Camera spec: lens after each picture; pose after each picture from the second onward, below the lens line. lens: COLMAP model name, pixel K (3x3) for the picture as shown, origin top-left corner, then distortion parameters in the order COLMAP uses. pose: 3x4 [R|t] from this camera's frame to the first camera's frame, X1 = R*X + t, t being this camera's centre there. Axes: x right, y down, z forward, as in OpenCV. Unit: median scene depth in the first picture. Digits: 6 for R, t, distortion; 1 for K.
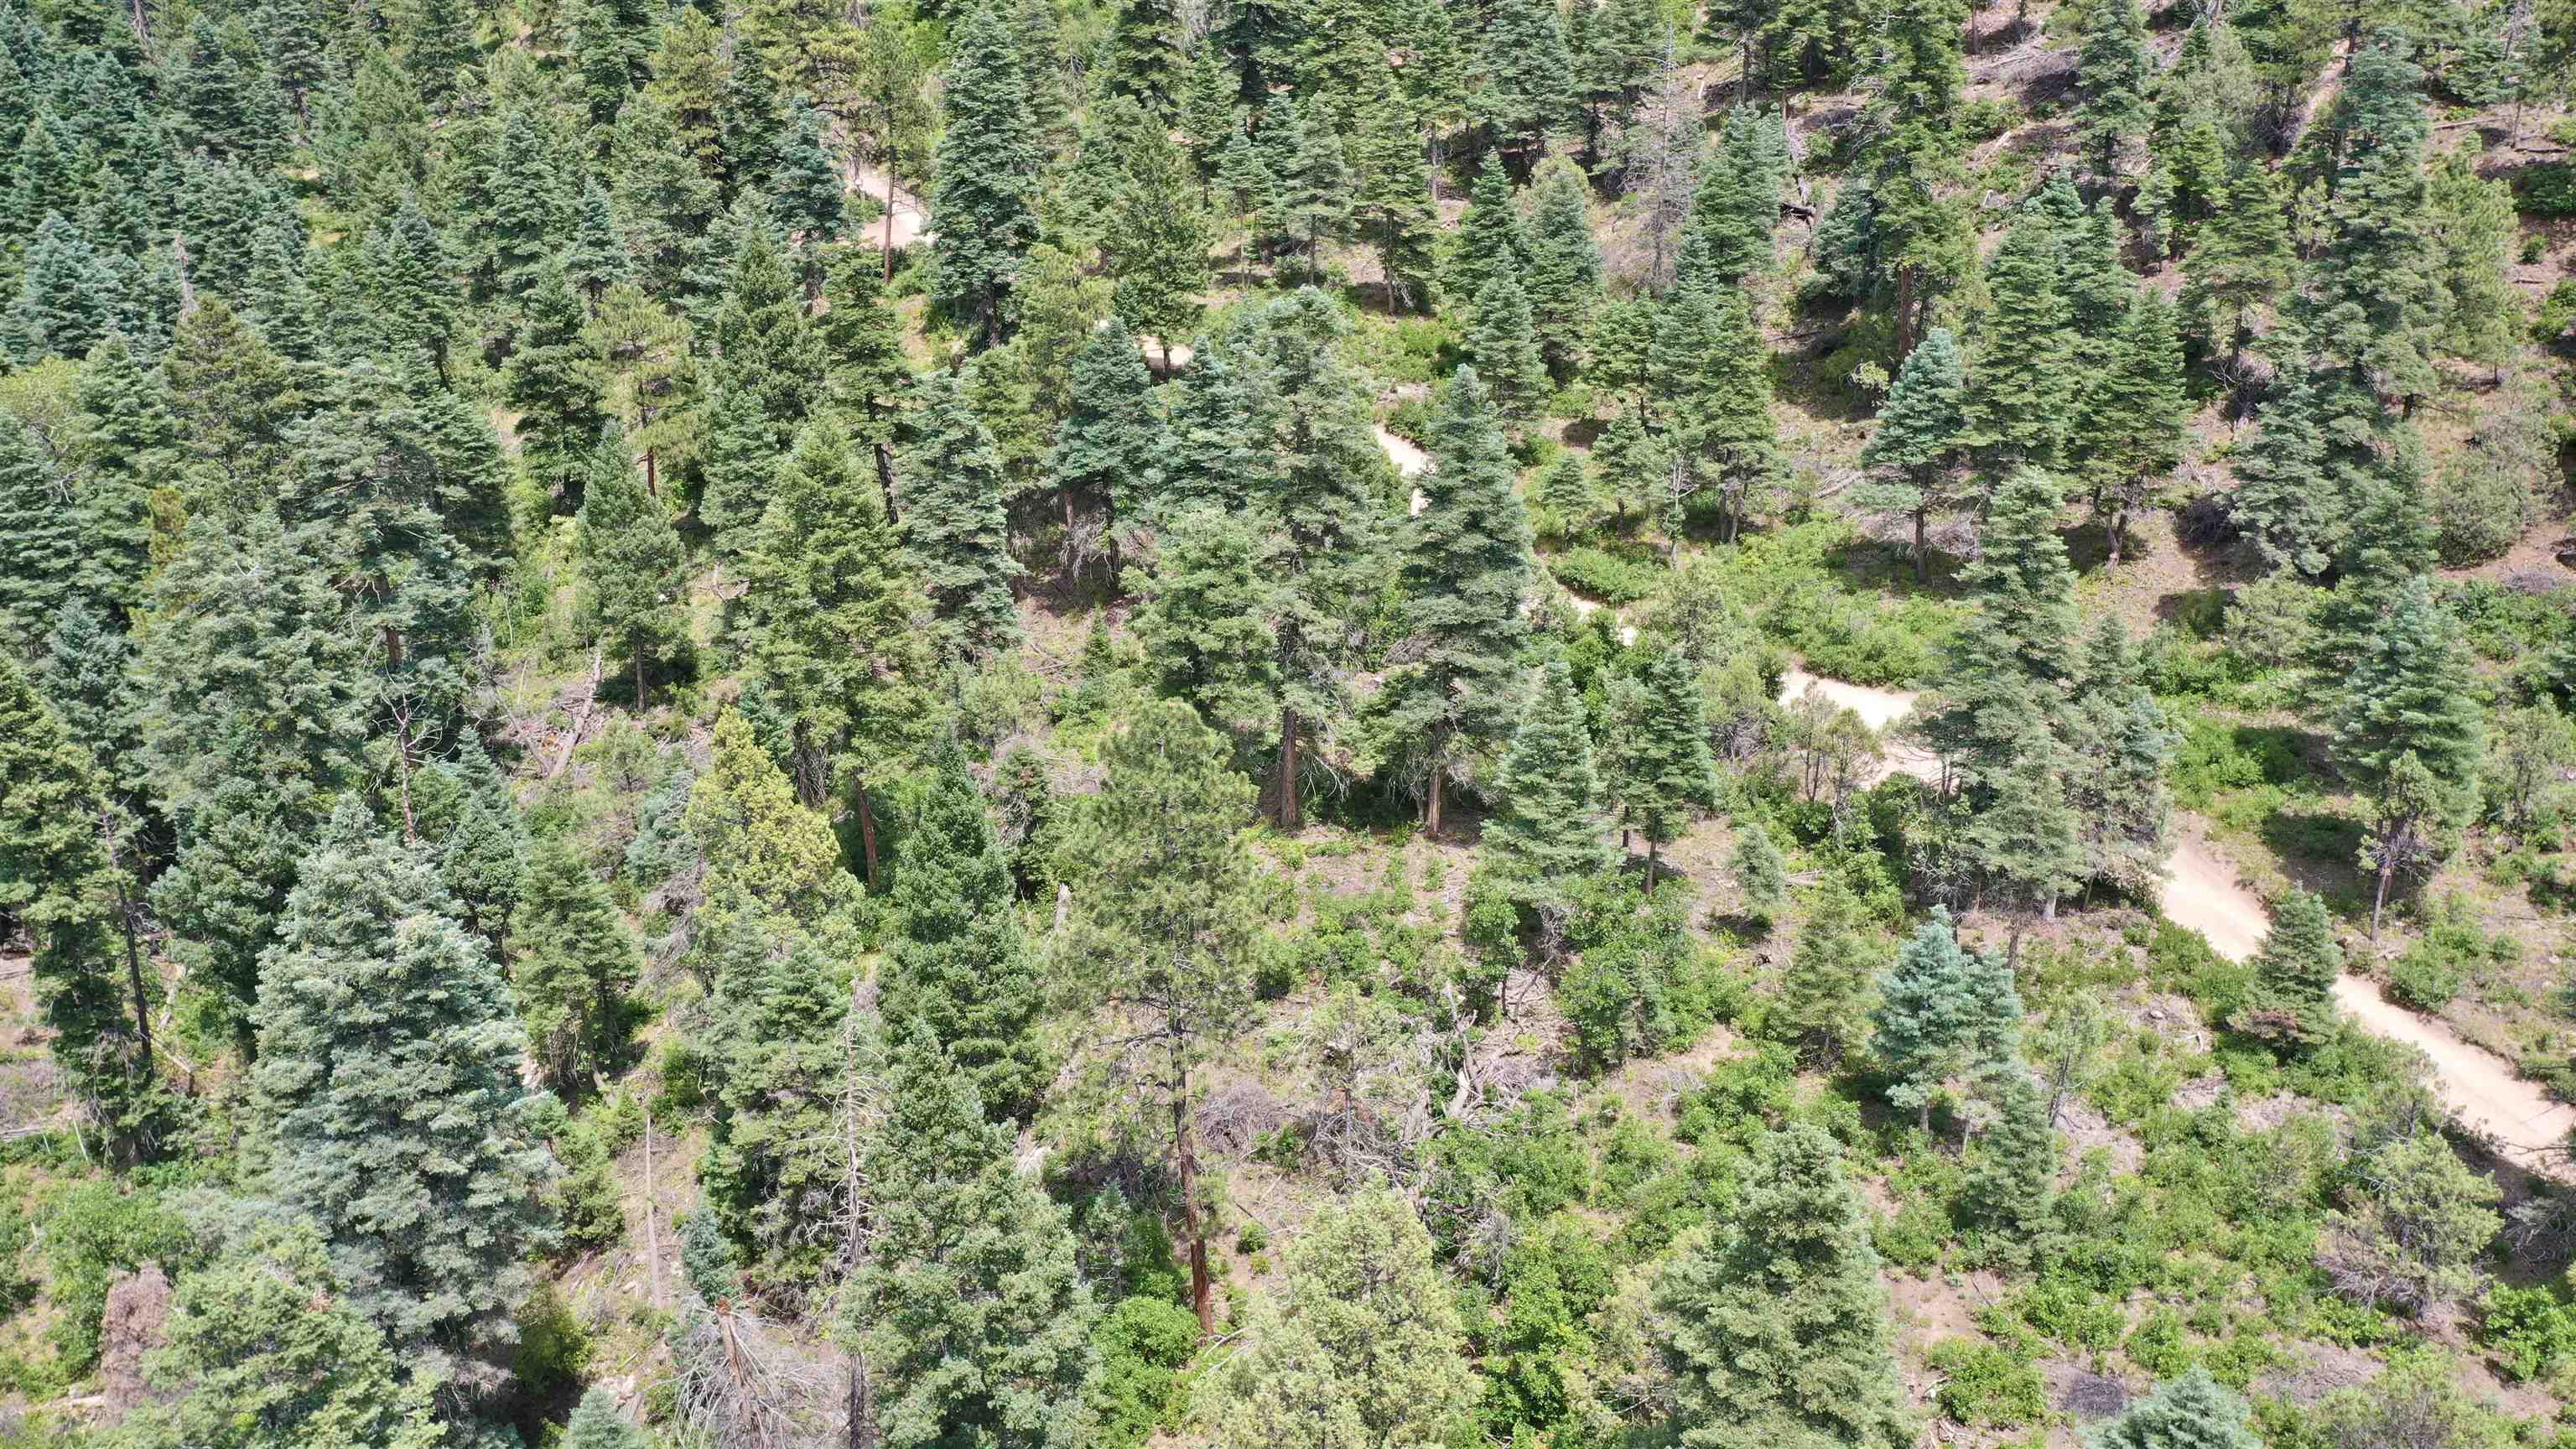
lens RADIAL K [[2047.0, 0, 1285.9], [0, 2047.0, 722.5], [0, 0, 1]] dist [0.025175, -0.000413]
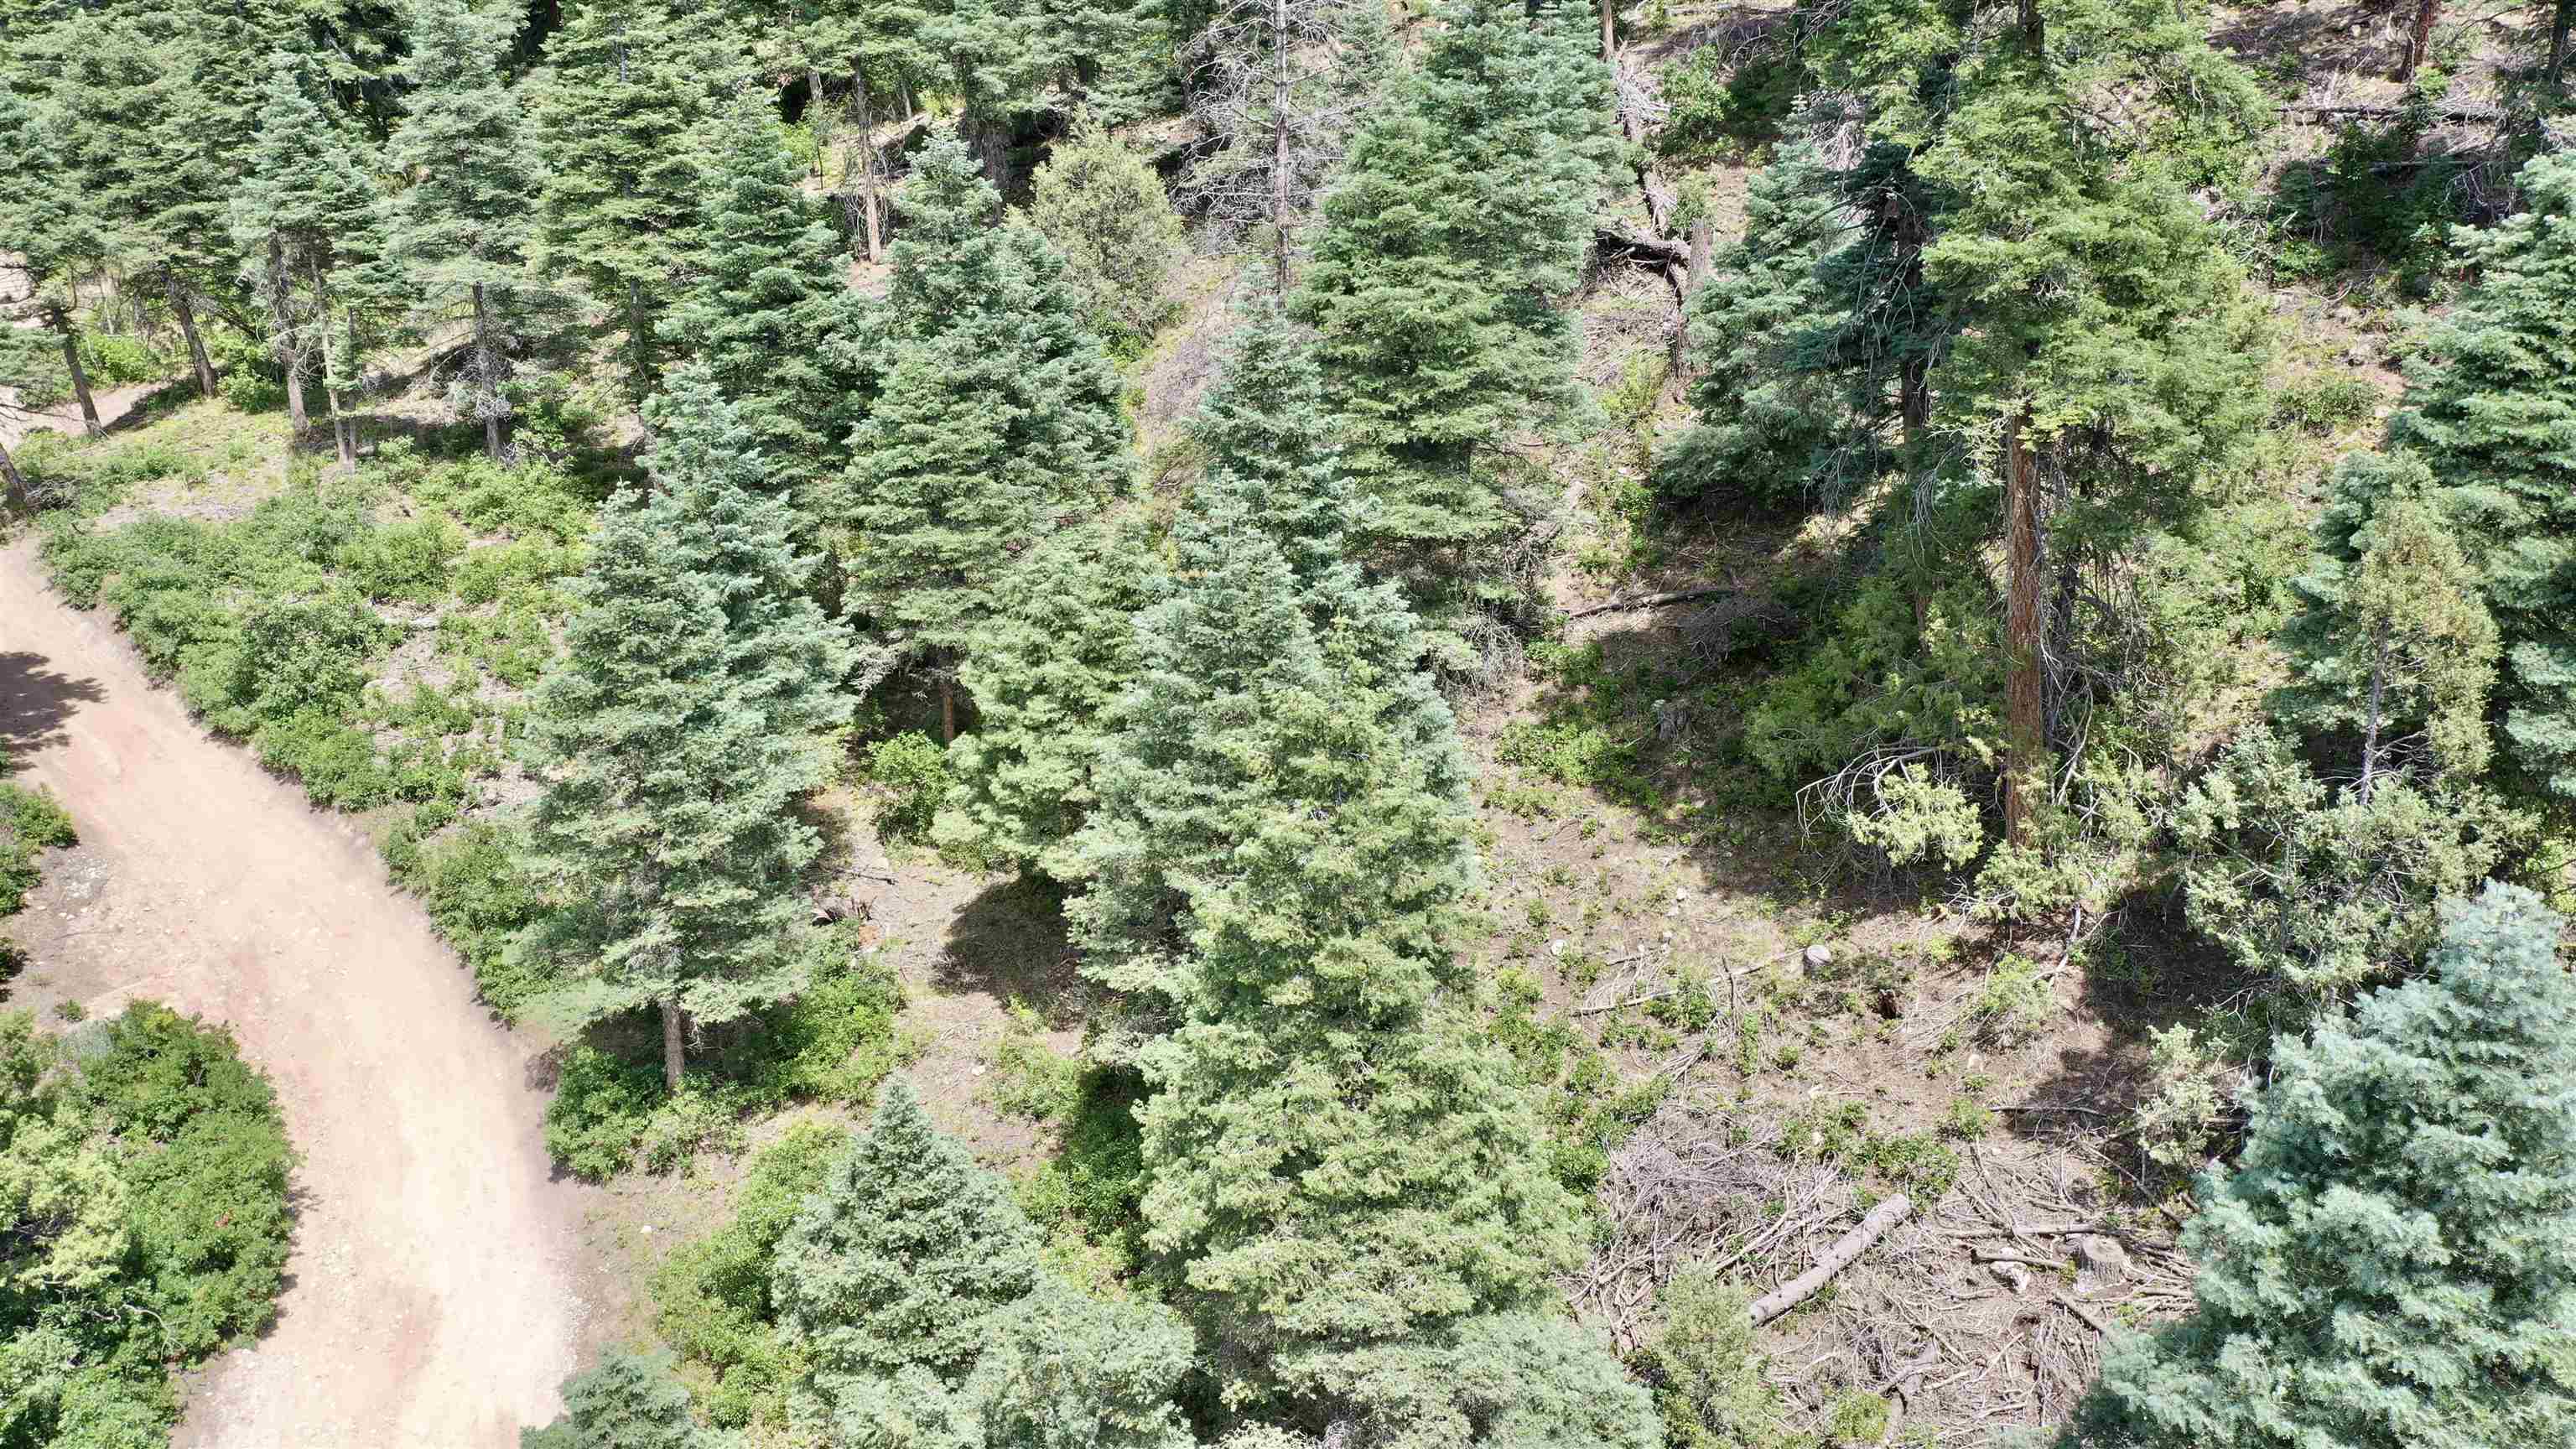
lens RADIAL K [[2047.0, 0, 1282.7], [0, 2047.0, 723.3], [0, 0, 1]] dist [0.025175, -0.000413]
pose [[0.998212, -0.029935, 0.051730, 0.167336], [0.031762, 0.998888, -0.034849, -0.157407], [-0.050629, 0.036430, 0.998053, 0.655347]]
